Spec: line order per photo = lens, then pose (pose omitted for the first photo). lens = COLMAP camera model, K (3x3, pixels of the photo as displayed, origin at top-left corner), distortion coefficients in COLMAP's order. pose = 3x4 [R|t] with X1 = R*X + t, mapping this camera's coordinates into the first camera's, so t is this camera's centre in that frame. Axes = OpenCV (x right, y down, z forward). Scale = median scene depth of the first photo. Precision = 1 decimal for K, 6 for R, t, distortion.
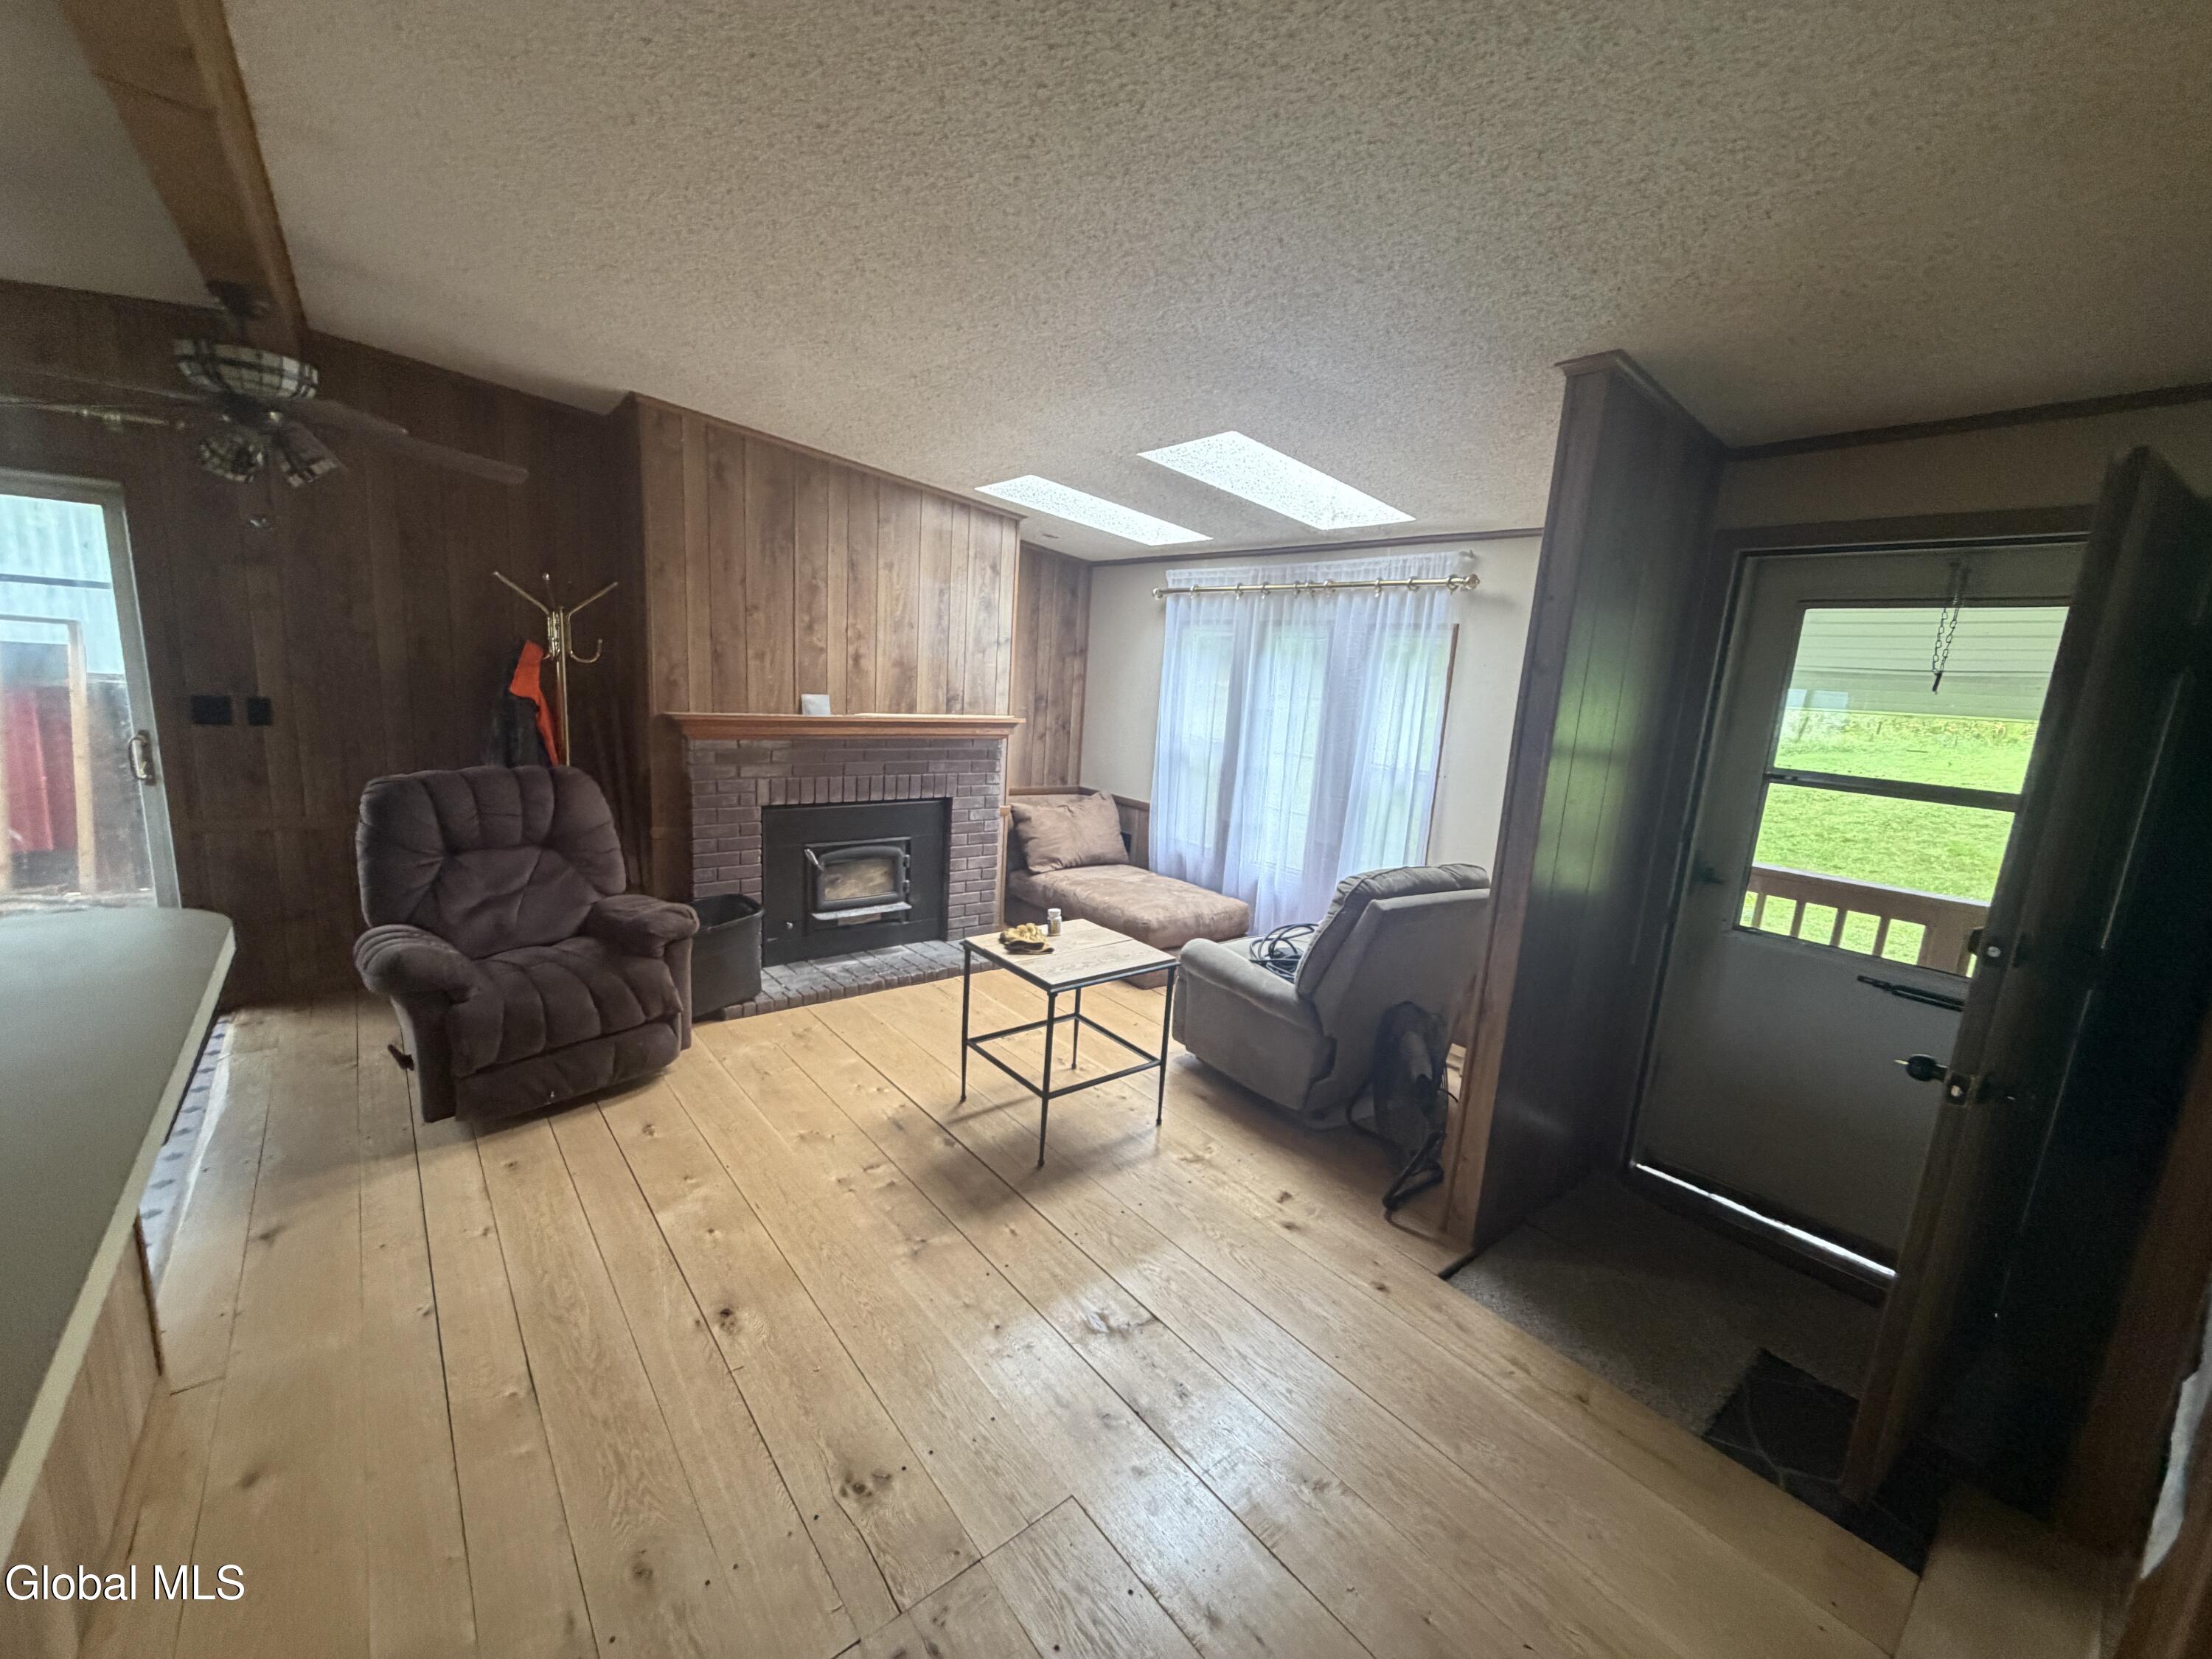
lens RADIAL K [[881.8, 0, 1102.7], [0, 881.8, 832.8], [0, 0, 1]] dist [0.000393, -0.000040]
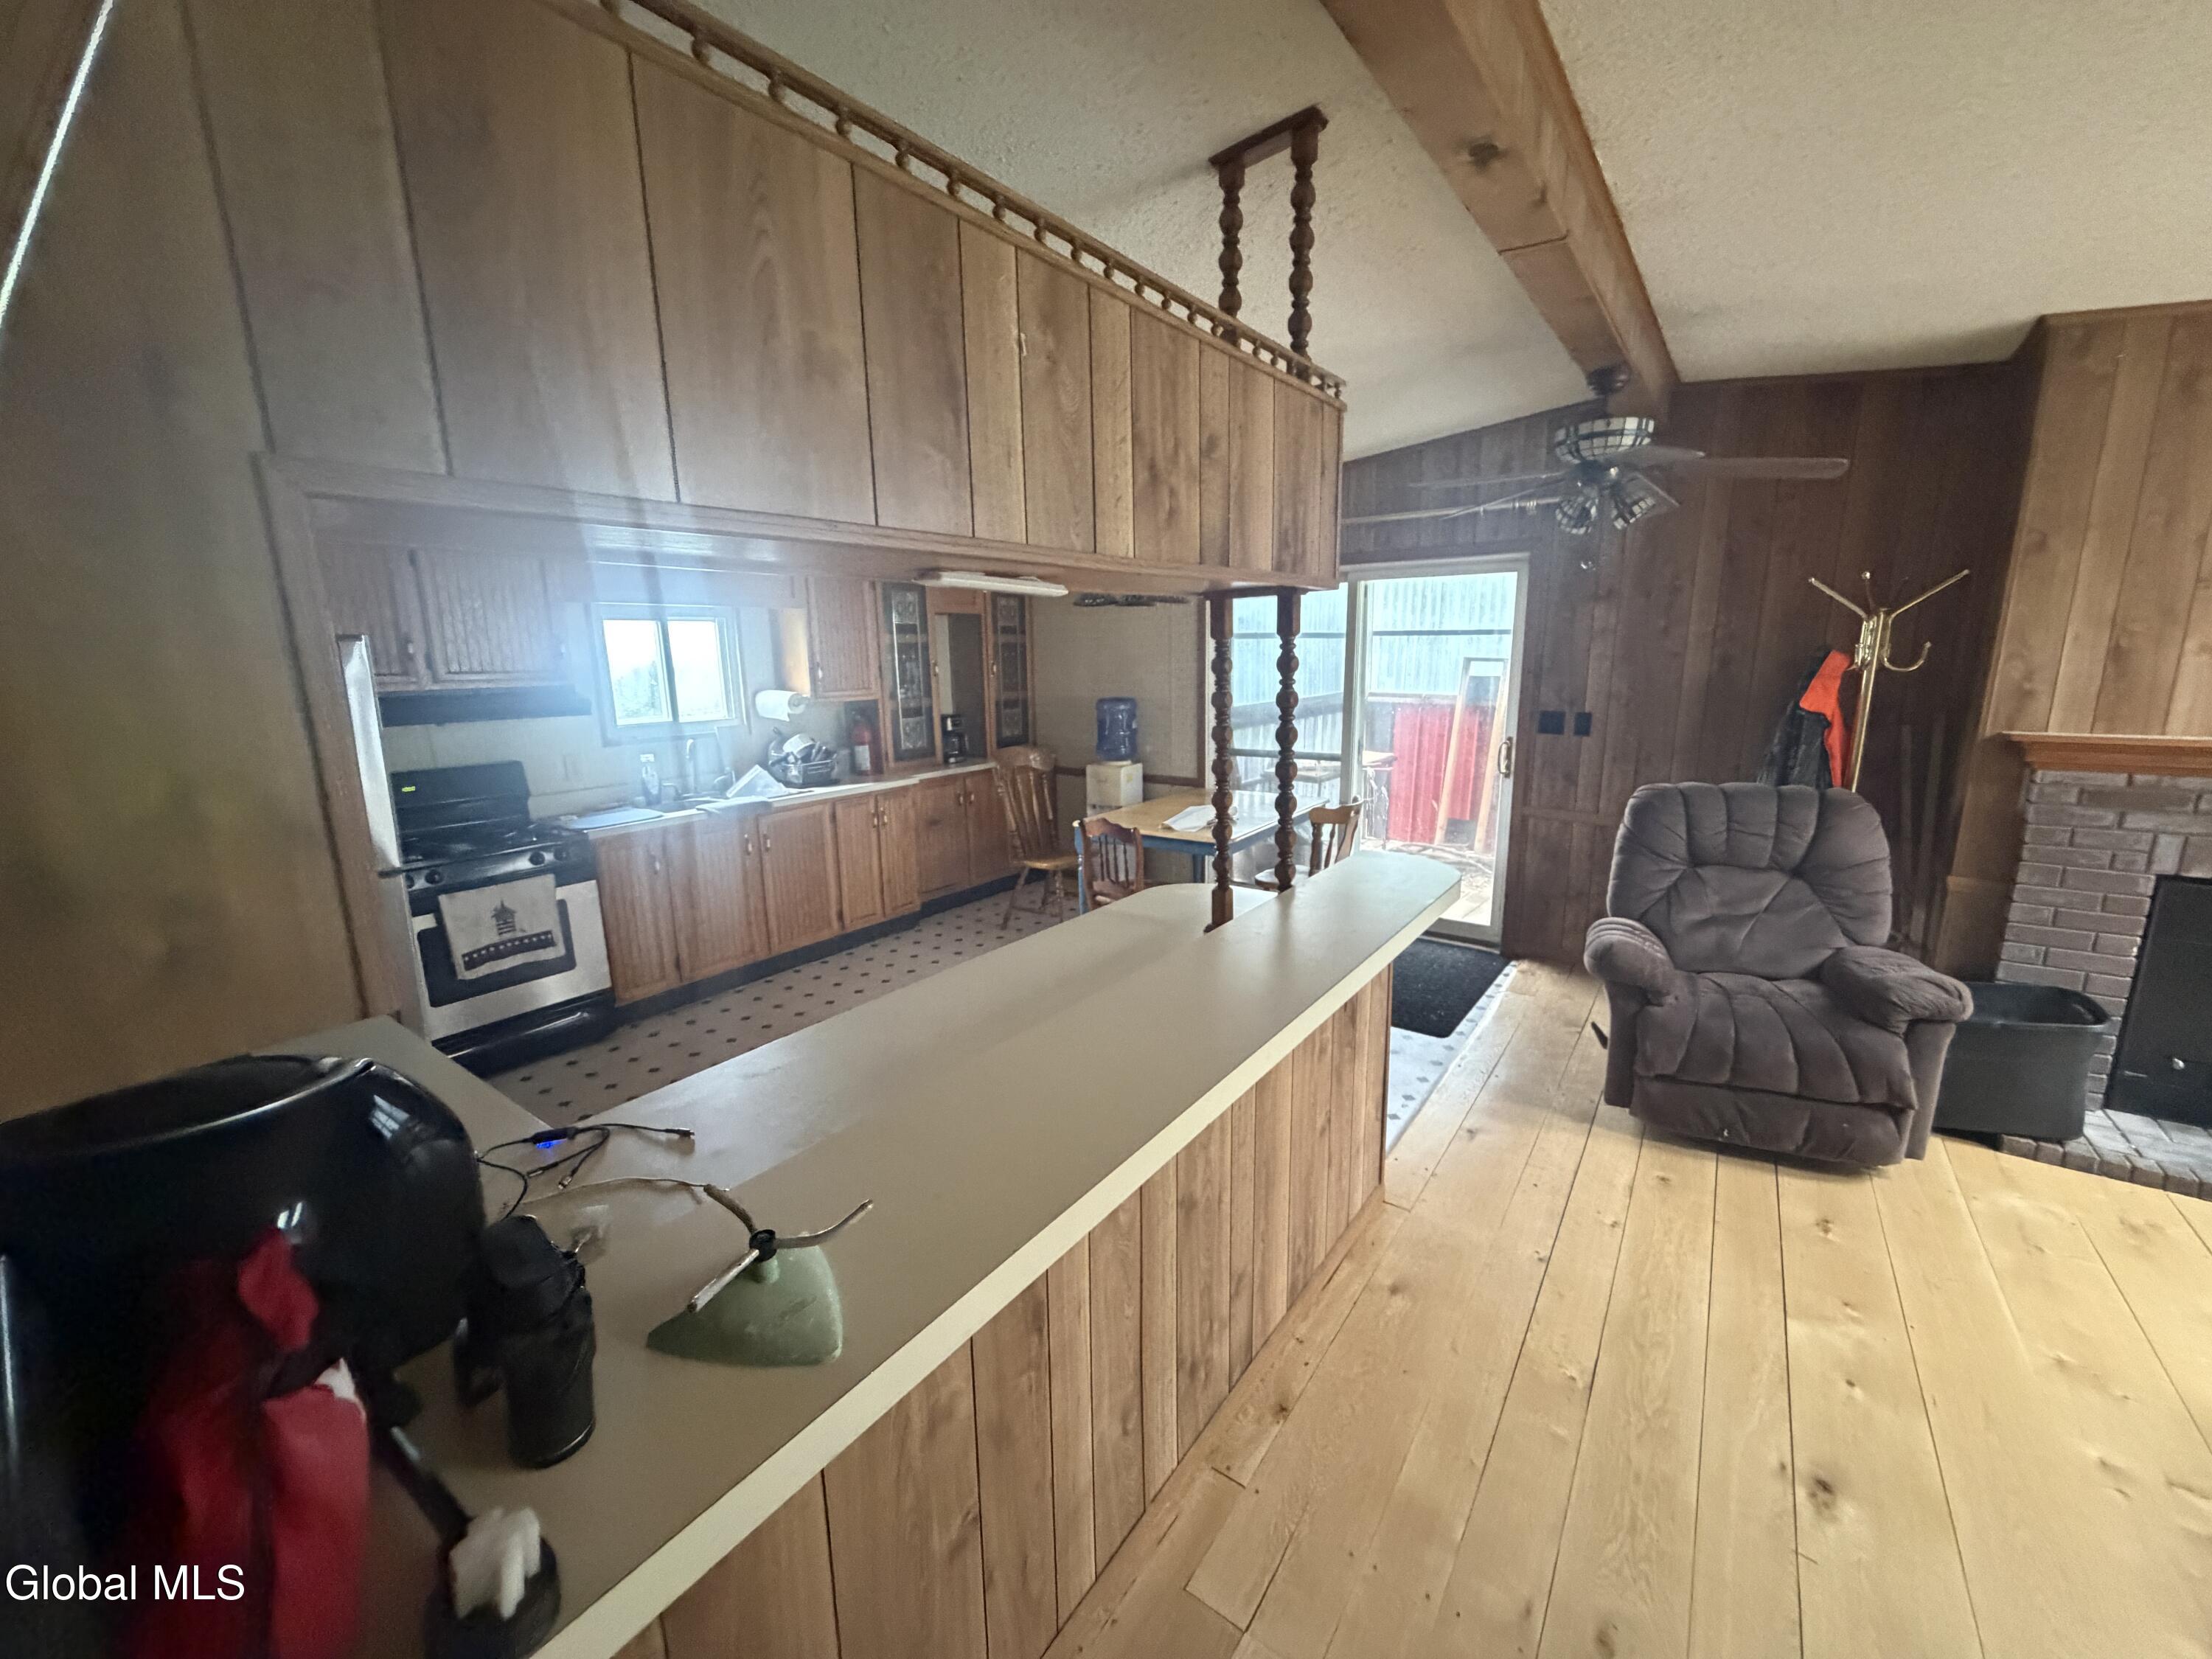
lens RADIAL K [[881.8, 0, 1102.7], [0, 881.8, 832.8], [0, 0, 1]] dist [0.000393, -0.000040]
pose [[0.255206, 0.129550, -0.958168, 0.057800], [-0.152011, 0.984035, 0.092559, -0.002740], [0.954862, 0.122031, 0.270825, 0.066840]]
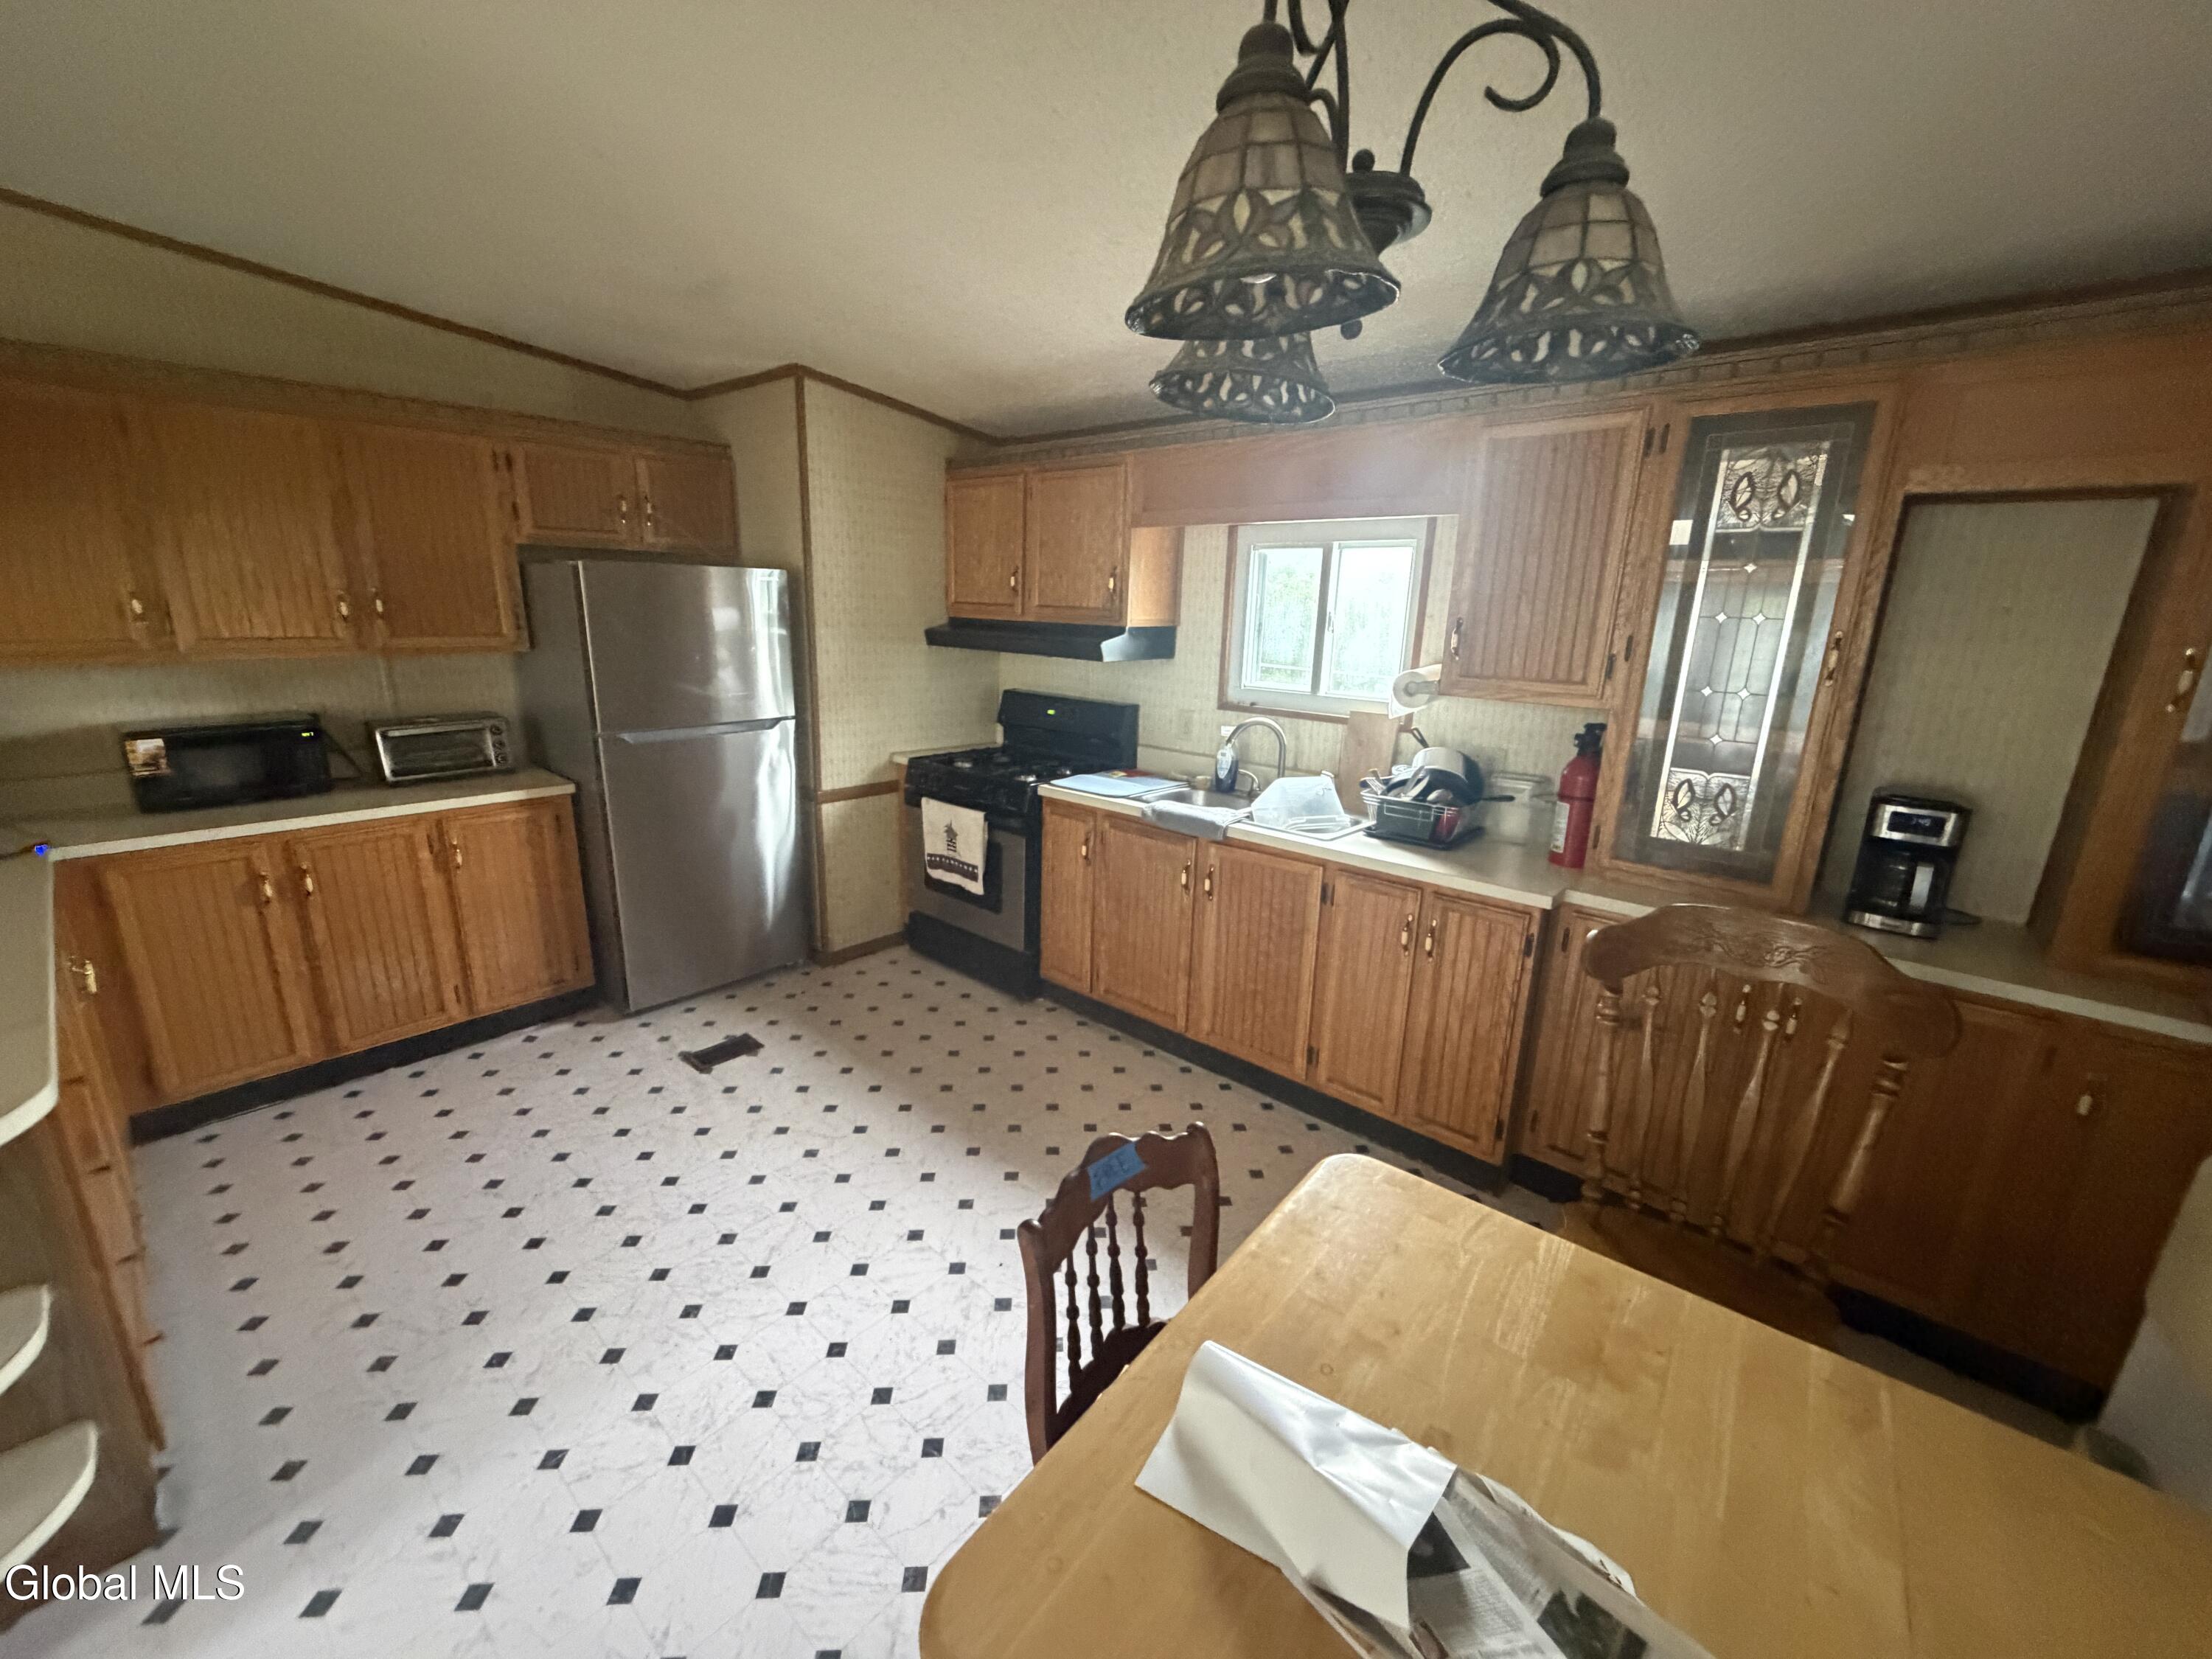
lens RADIAL K [[881.8, 0, 1102.7], [0, 881.8, 832.8], [0, 0, 1]] dist [0.000393, -0.000040]
pose [[-0.980967, -0.043953, -0.189136, -1.076611], [-0.121098, 0.899892, 0.418961, -0.193001], [0.151788, 0.433891, -0.888087, 0.698391]]
